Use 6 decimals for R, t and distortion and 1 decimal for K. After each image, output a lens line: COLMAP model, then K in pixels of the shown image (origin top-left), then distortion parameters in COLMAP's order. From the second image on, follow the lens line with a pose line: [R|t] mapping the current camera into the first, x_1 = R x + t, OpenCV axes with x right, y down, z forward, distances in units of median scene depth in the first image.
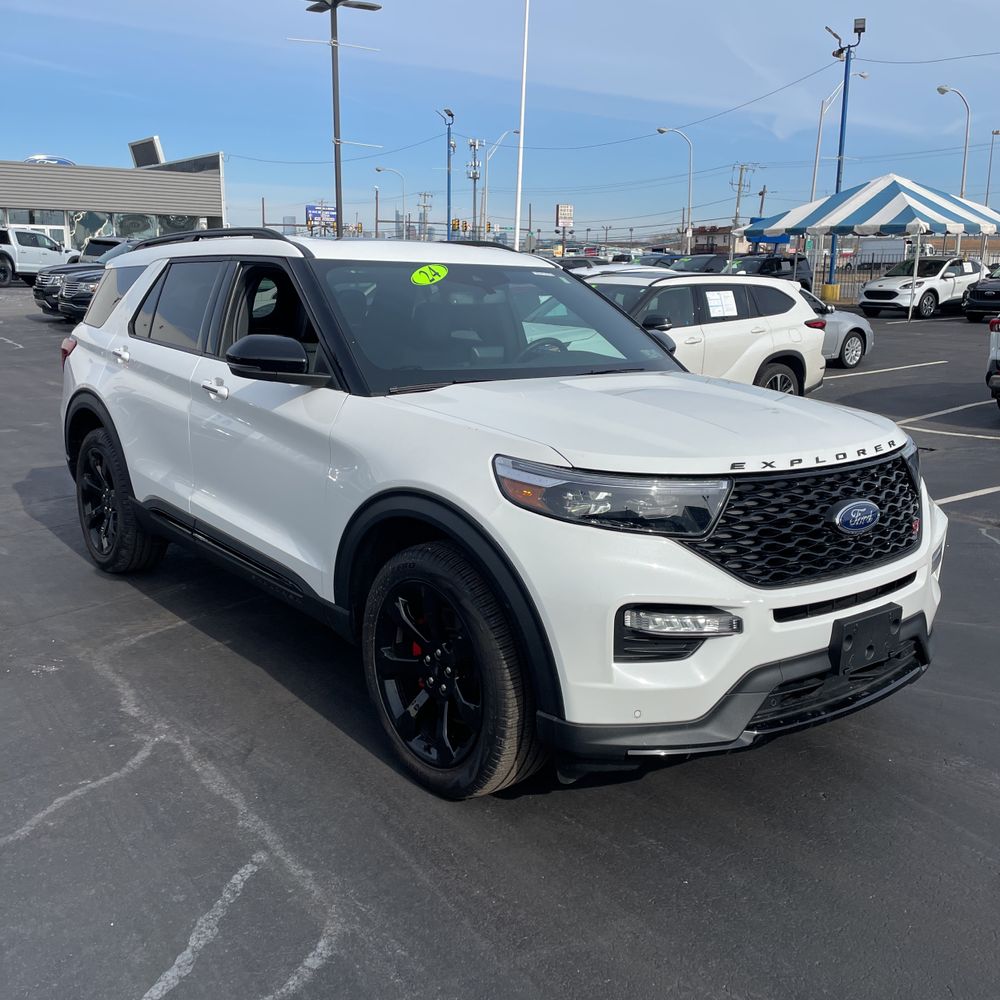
lens RADIAL K [[1009.2, 0, 498.7], [0, 1009.2, 496.2], [0, 0, 1]] dist [0.044759, 0.000000]
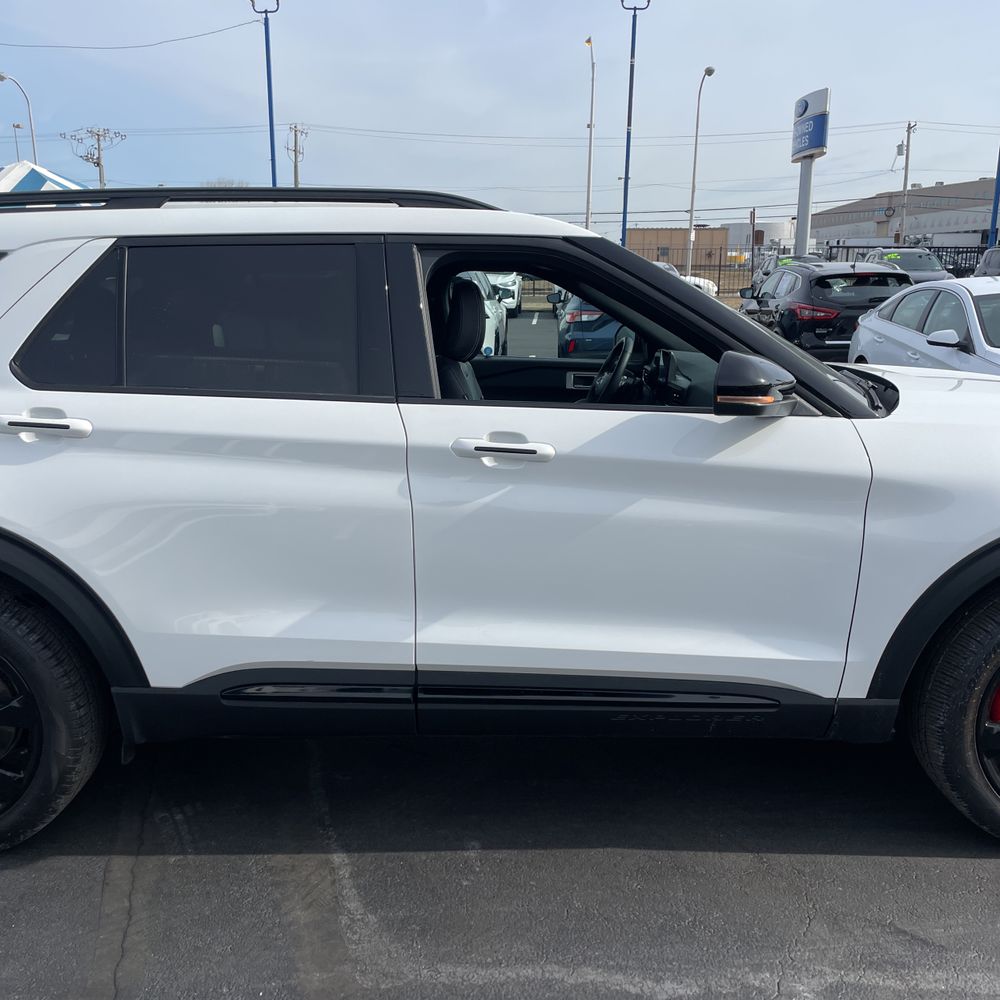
lens RADIAL K [[1009.2, 0, 498.8], [0, 1009.2, 499.0], [0, 0, 1]] dist [0.044759, 0.000000]
pose [[0.630742, -0.180568, 0.754692, -0.653066], [0.175005, 0.980595, 0.088355, -0.113867], [-0.756001, 0.076345, 0.650103, 0.524635]]
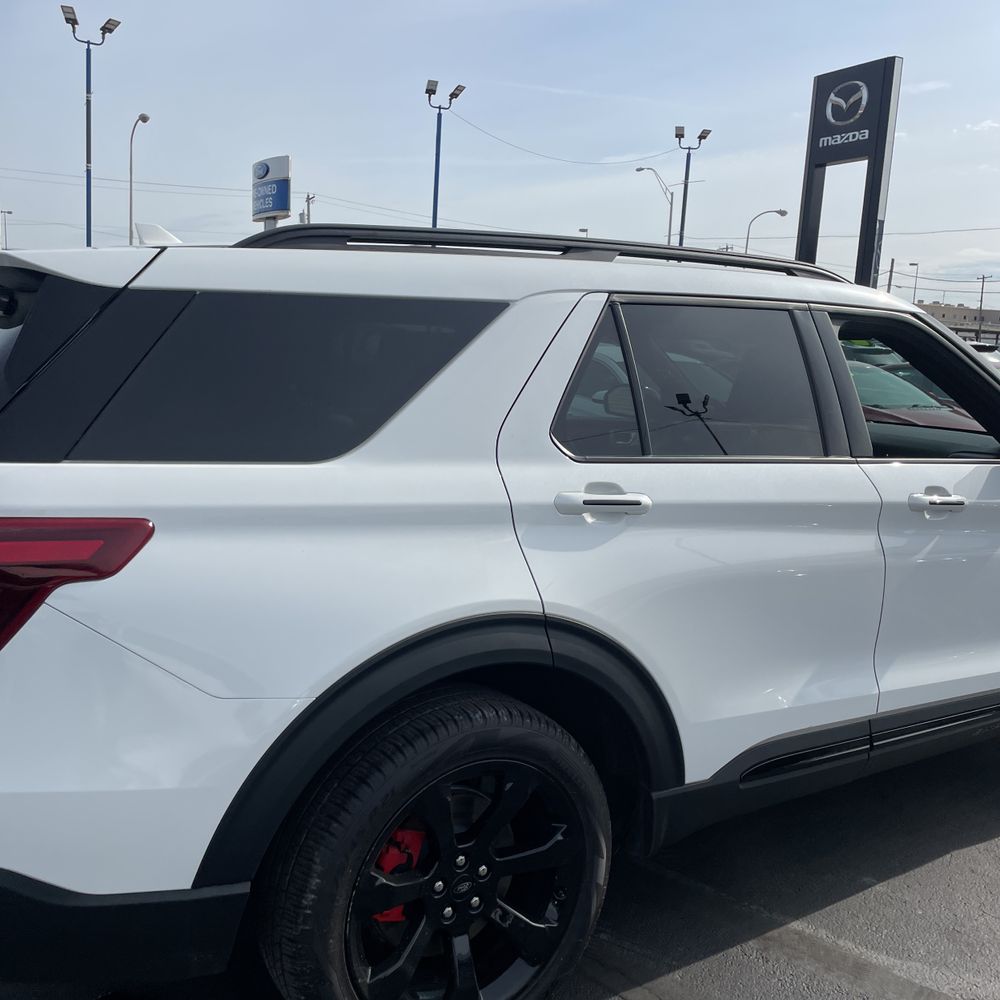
lens RADIAL K [[1009.2, 0, 497.9], [0, 1009.2, 489.3], [0, 0, 1]] dist [0.044759, 0.000000]
pose [[0.107399, -0.154006, 0.982216, -0.853753], [0.173343, 0.975699, 0.134030, -0.223747], [-0.978988, 0.155866, 0.131485, 1.040527]]
